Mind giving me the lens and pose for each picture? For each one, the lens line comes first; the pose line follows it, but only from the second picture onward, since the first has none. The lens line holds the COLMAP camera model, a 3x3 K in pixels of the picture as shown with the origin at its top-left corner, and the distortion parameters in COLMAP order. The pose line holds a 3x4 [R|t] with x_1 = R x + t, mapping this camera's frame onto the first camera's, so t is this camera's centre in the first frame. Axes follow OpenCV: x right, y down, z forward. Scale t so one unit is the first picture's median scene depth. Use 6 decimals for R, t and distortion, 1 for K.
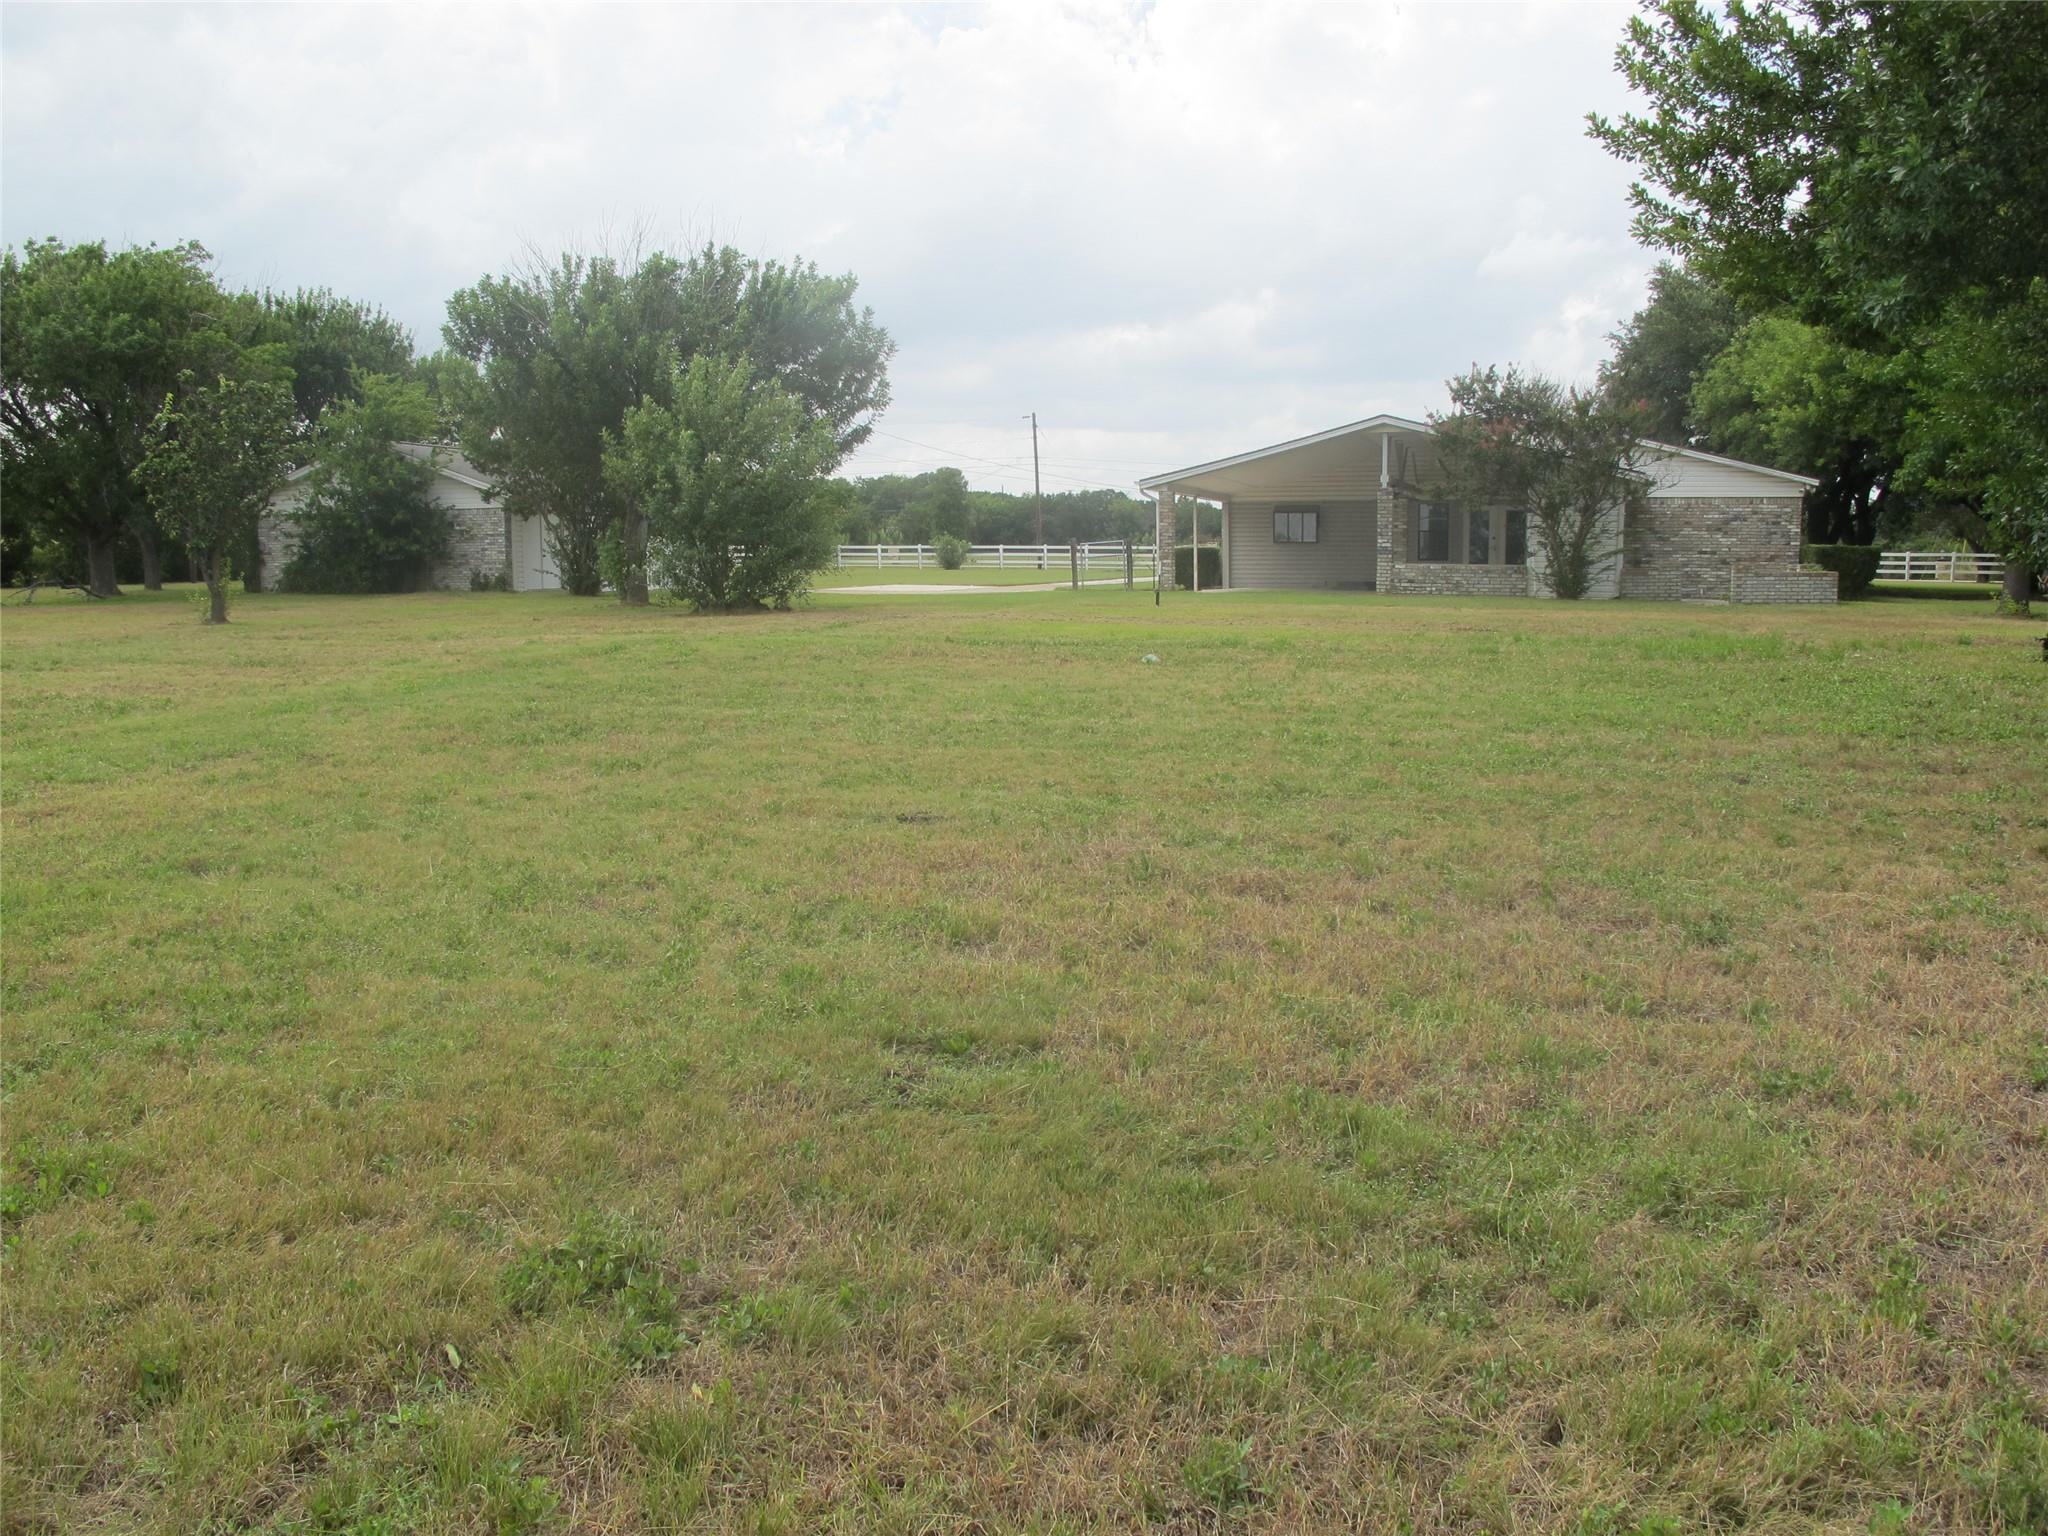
lens RADIAL K [[1665.2, 0, 1024.0], [0, 1665.2, 768.0], [0, 0, 1]] dist [-0.075041, 0.001174]
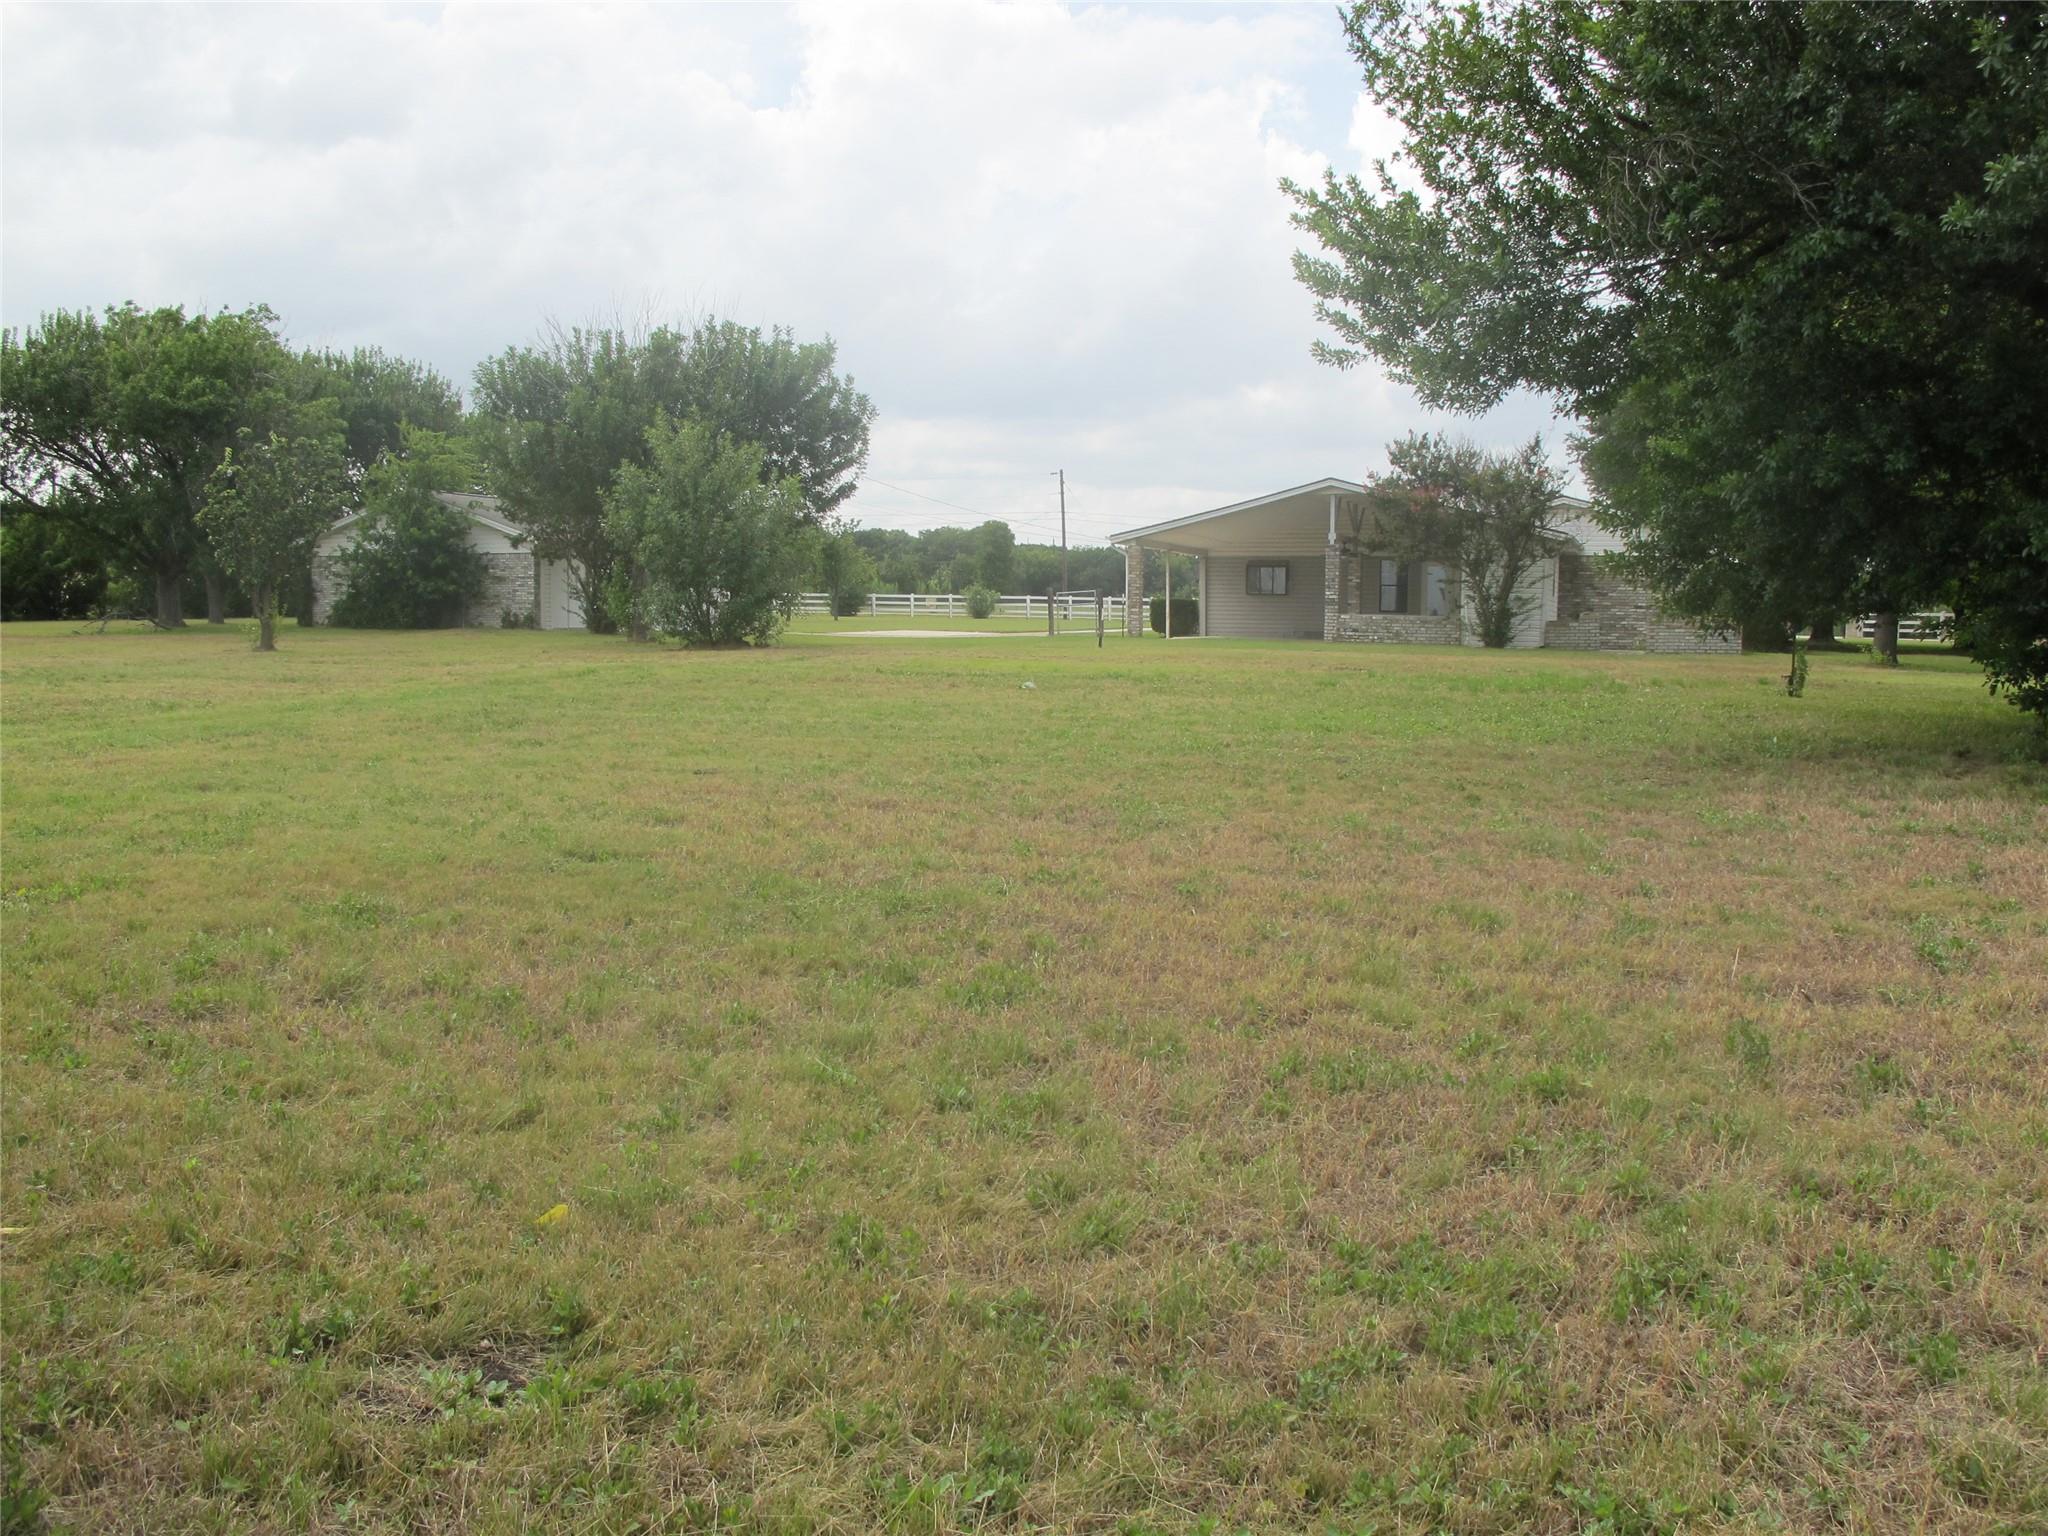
lens RADIAL K [[1665.2, 0, 1024.0], [0, 1665.2, 768.0], [0, 0, 1]] dist [-0.075041, 0.001174]
pose [[0.999295, 0.016332, -0.033803, 0.052677], [-0.017374, 0.999376, -0.030757, 0.013672], [0.033279, 0.031323, 0.998955, -0.084132]]
